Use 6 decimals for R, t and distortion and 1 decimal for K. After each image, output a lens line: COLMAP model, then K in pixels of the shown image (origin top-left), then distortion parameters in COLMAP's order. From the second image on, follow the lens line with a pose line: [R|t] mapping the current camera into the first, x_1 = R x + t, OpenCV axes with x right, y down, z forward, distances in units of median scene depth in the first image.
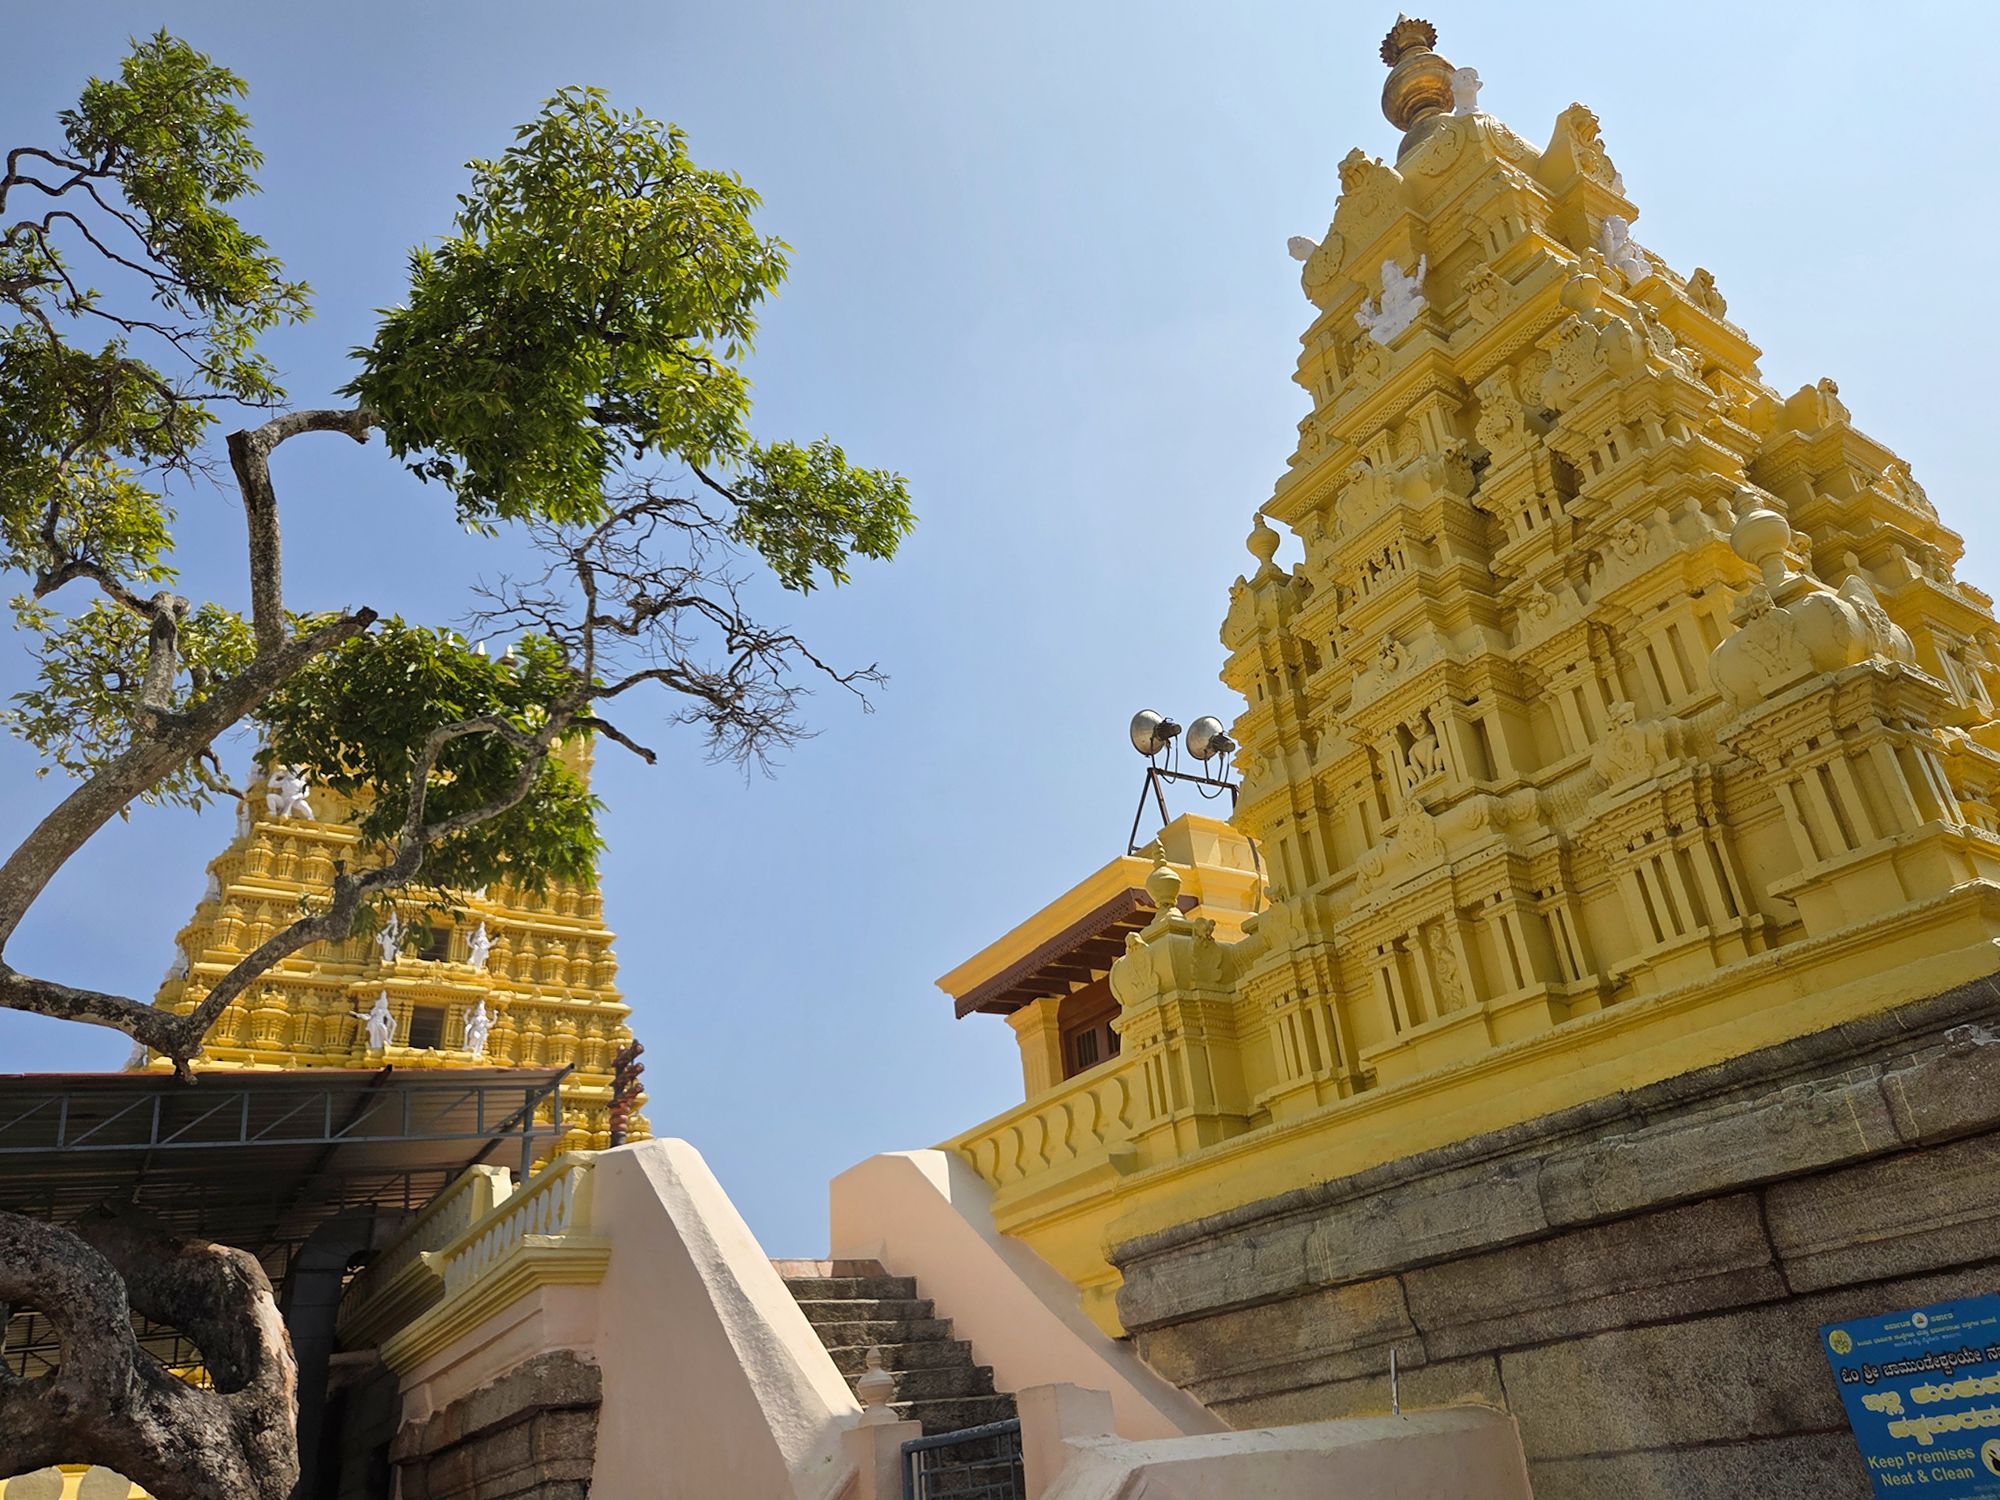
lens RADIAL K [[1431.7, 0, 1004.3], [0, 1431.7, 751.7], [0, 0, 1]] dist [0.064667, -0.056665]
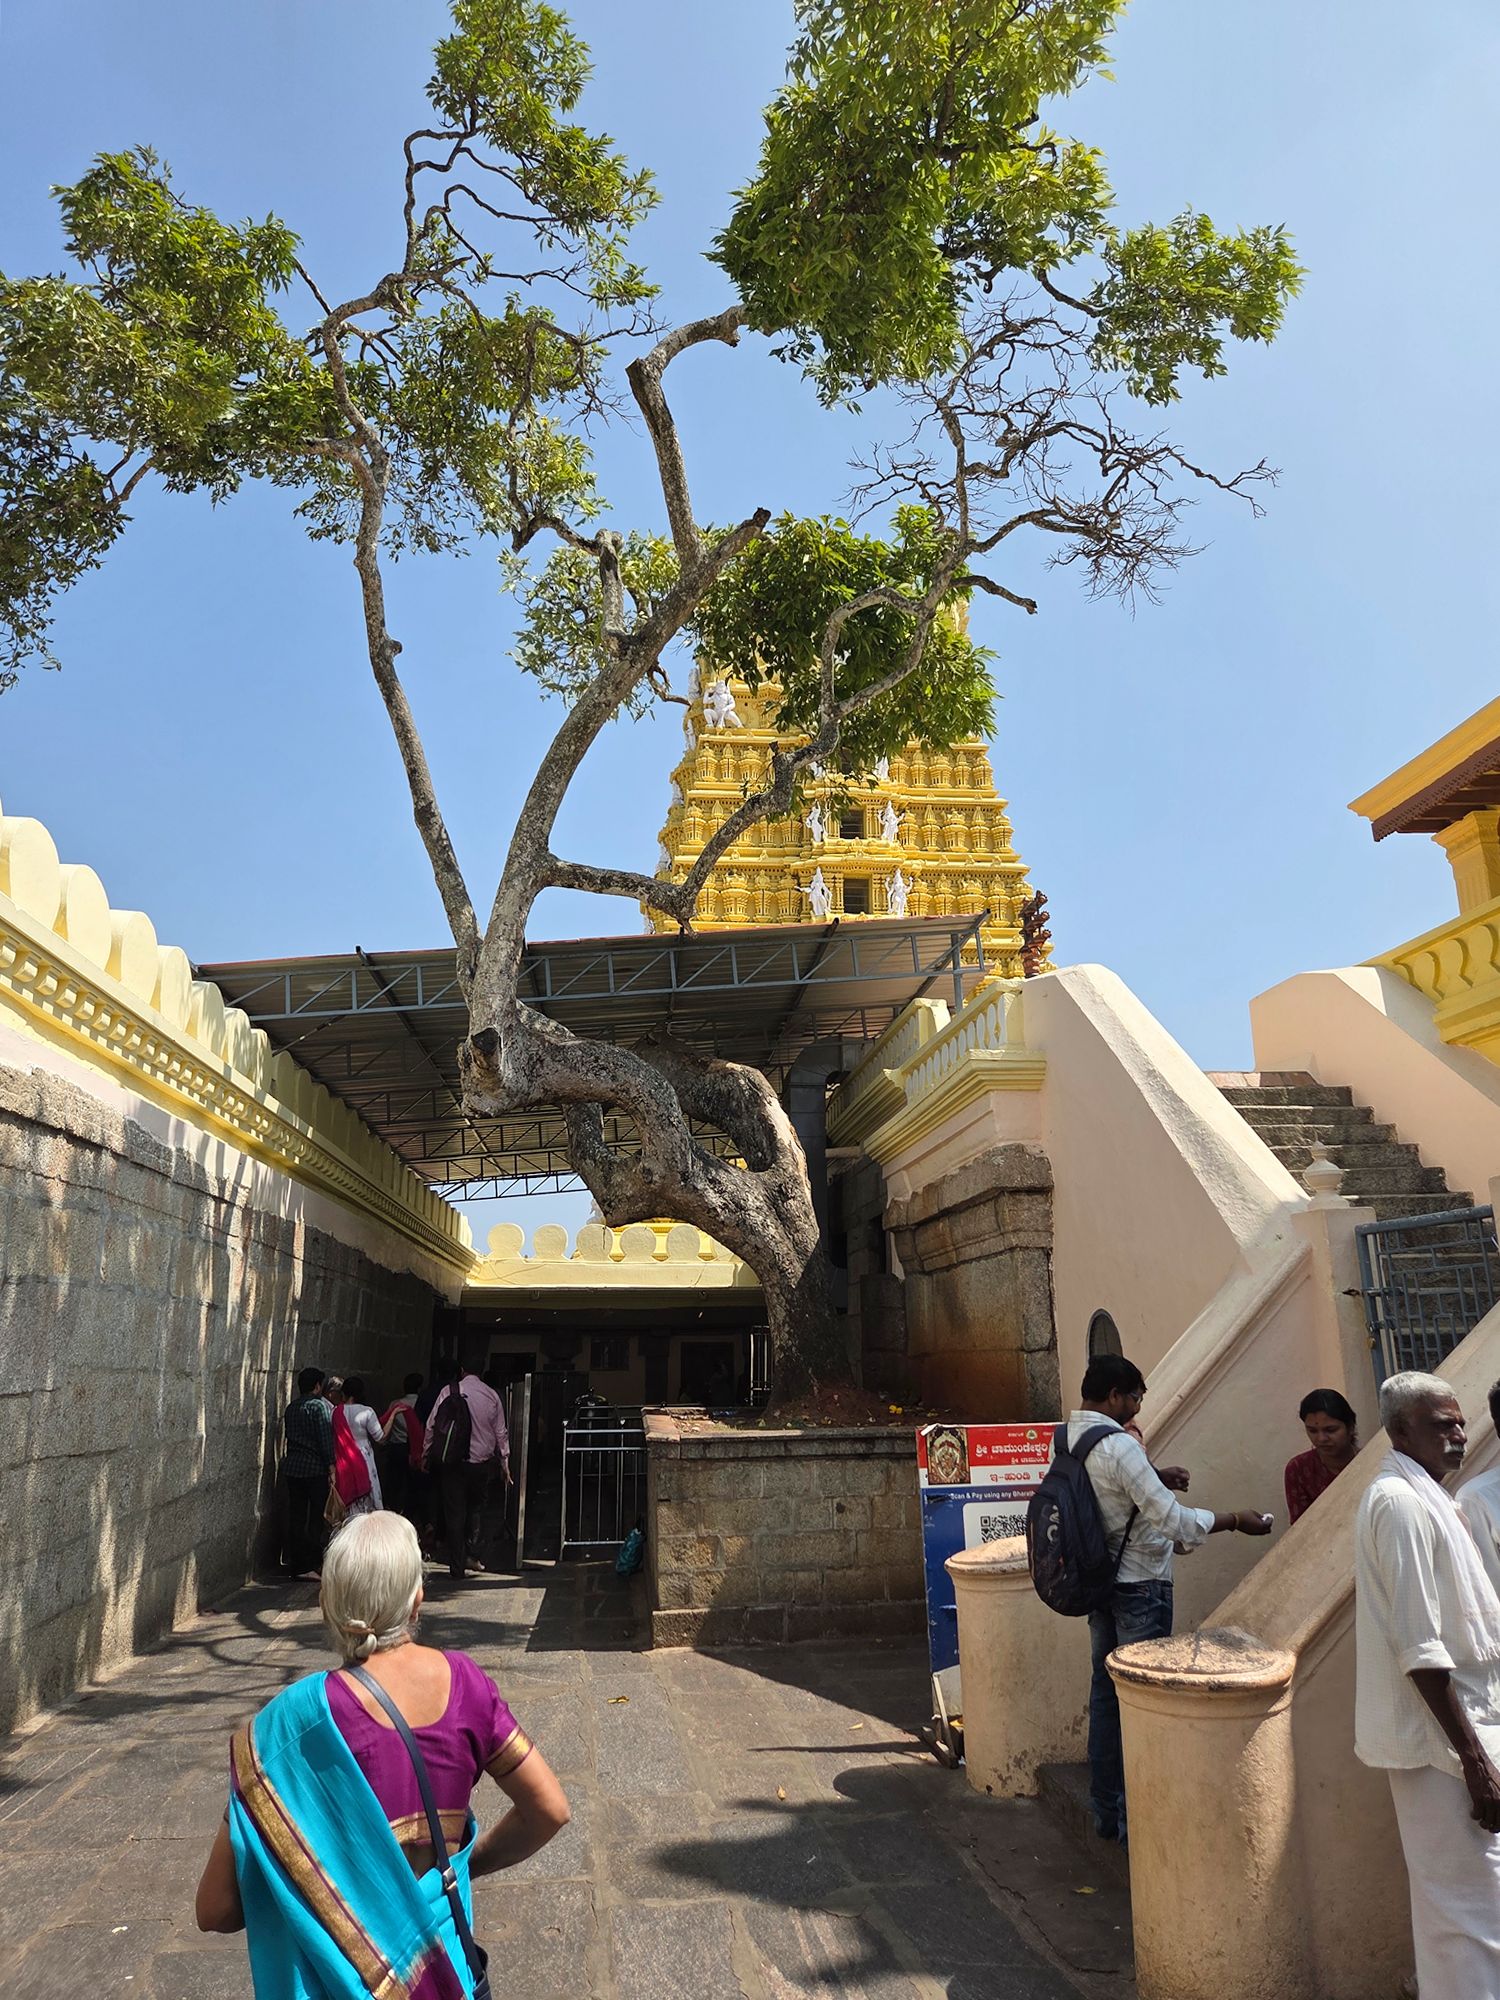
lens RADIAL K [[1354.9, 0, 732.3], [0, 1354.9, 987.7], [0, 0, 1]] dist [0.064124, -0.054235]
pose [[0.892180, -0.039011, -0.449993, -0.018790], [0.154760, 0.962361, 0.223406, 0.023946], [0.424340, -0.268959, 0.864637, 0.010459]]
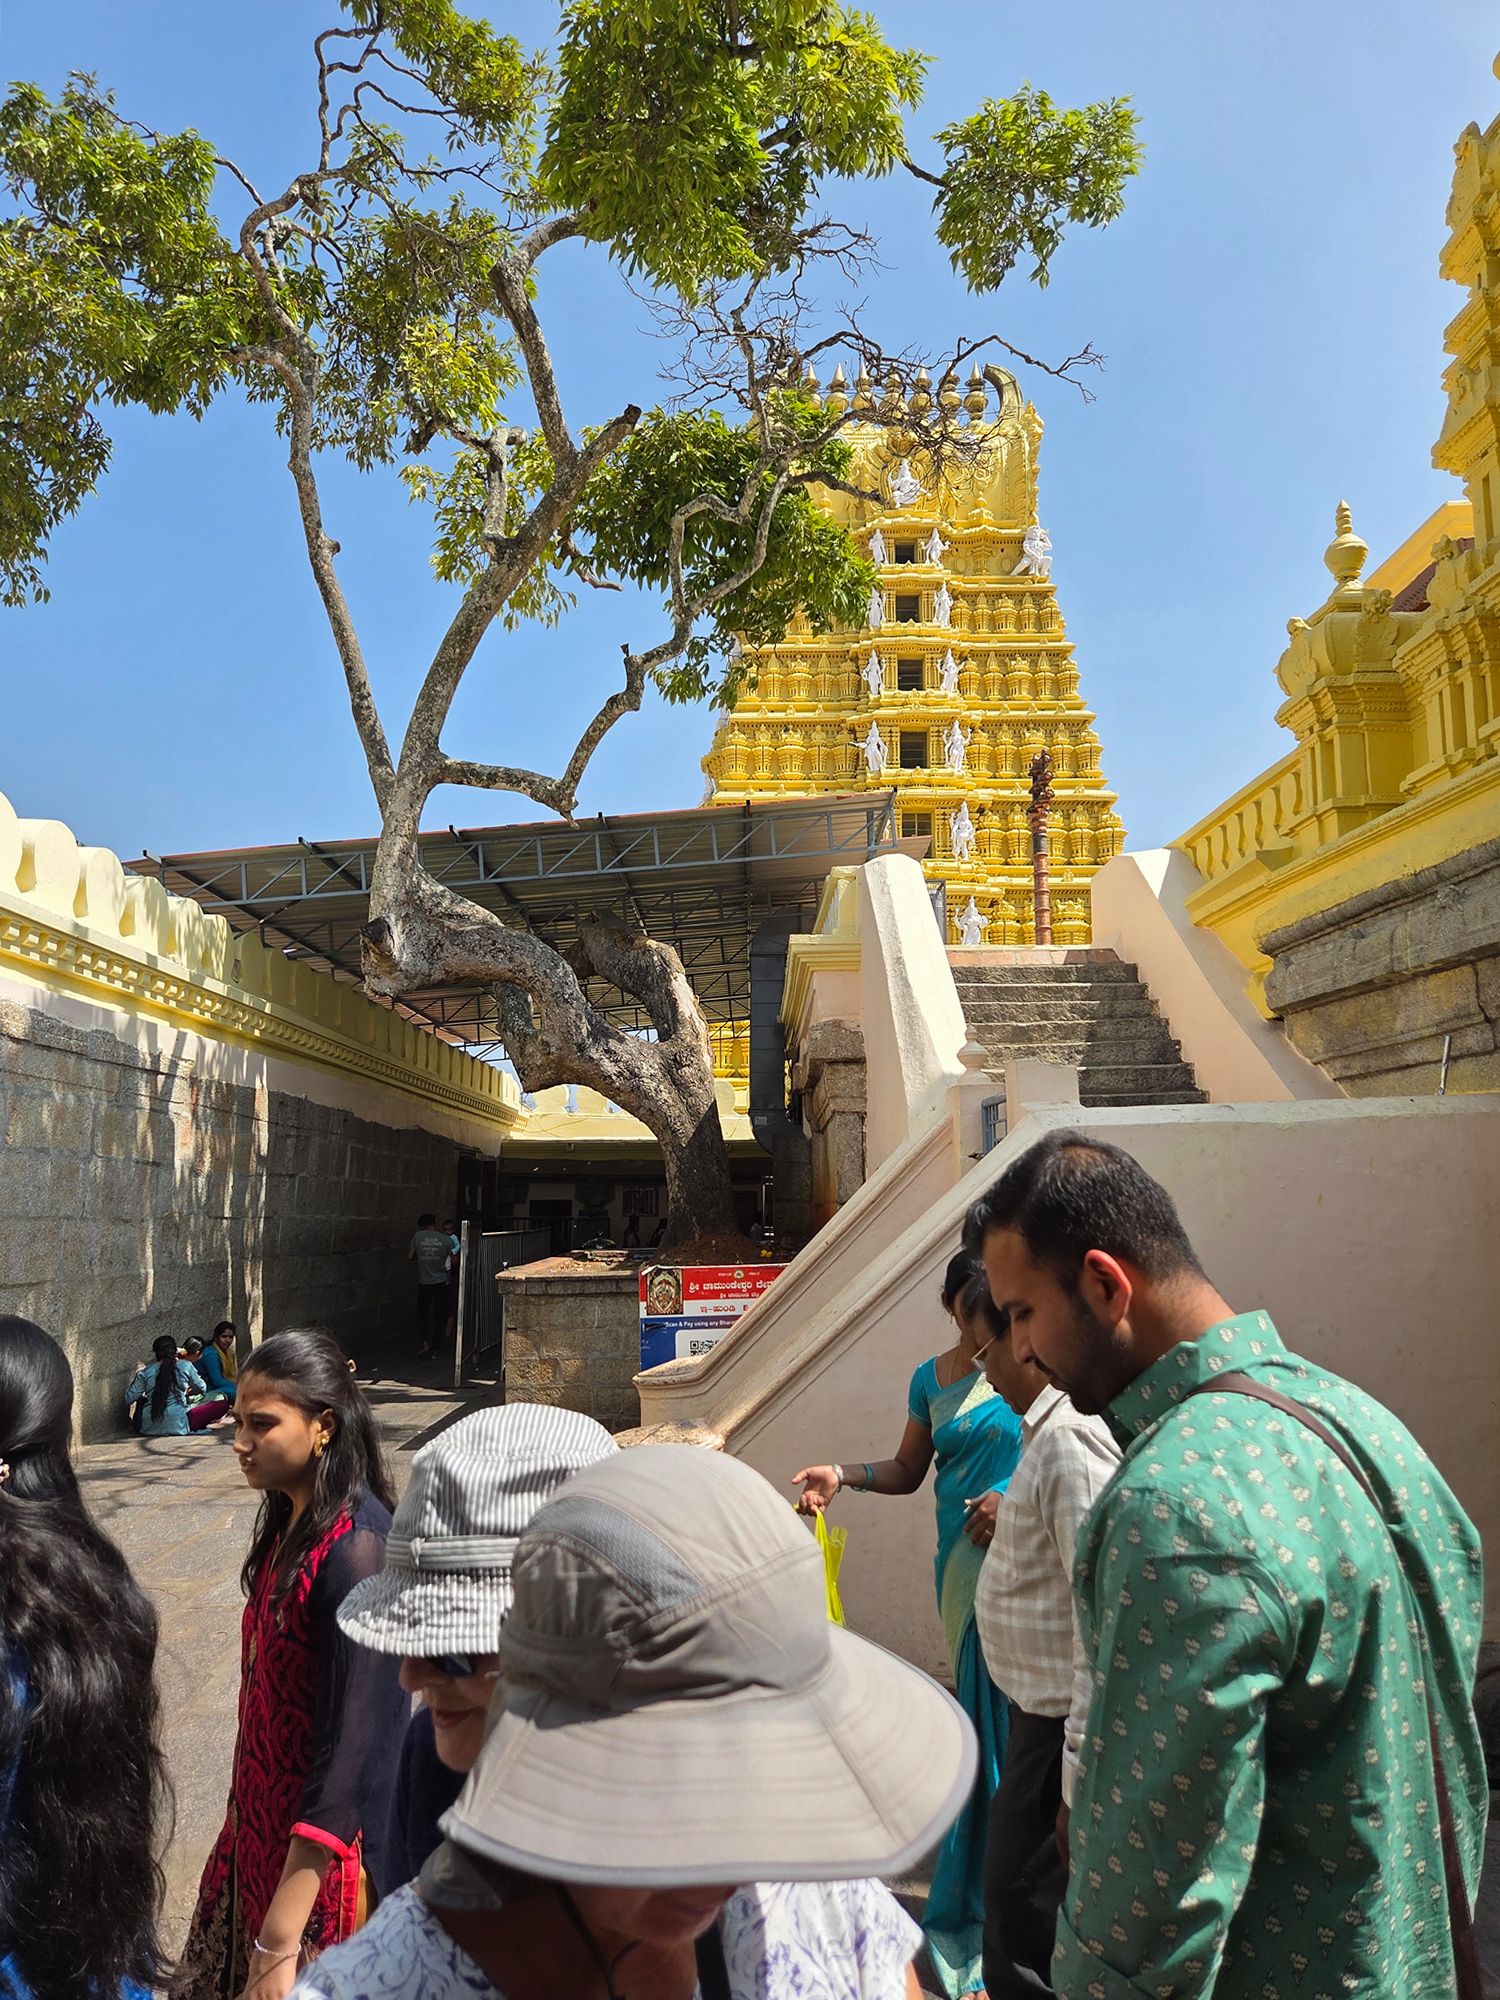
lens RADIAL K [[1369.7, 0, 735.4], [0, 1369.7, 1003.2], [0, 0, 1]] dist [0.058363, -0.058003]
pose [[0.849925, 0.006630, -0.526863, 0.319770], [0.192679, 0.926756, 0.322488, -0.000110], [0.490411, -0.375606, 0.786395, 0.037741]]
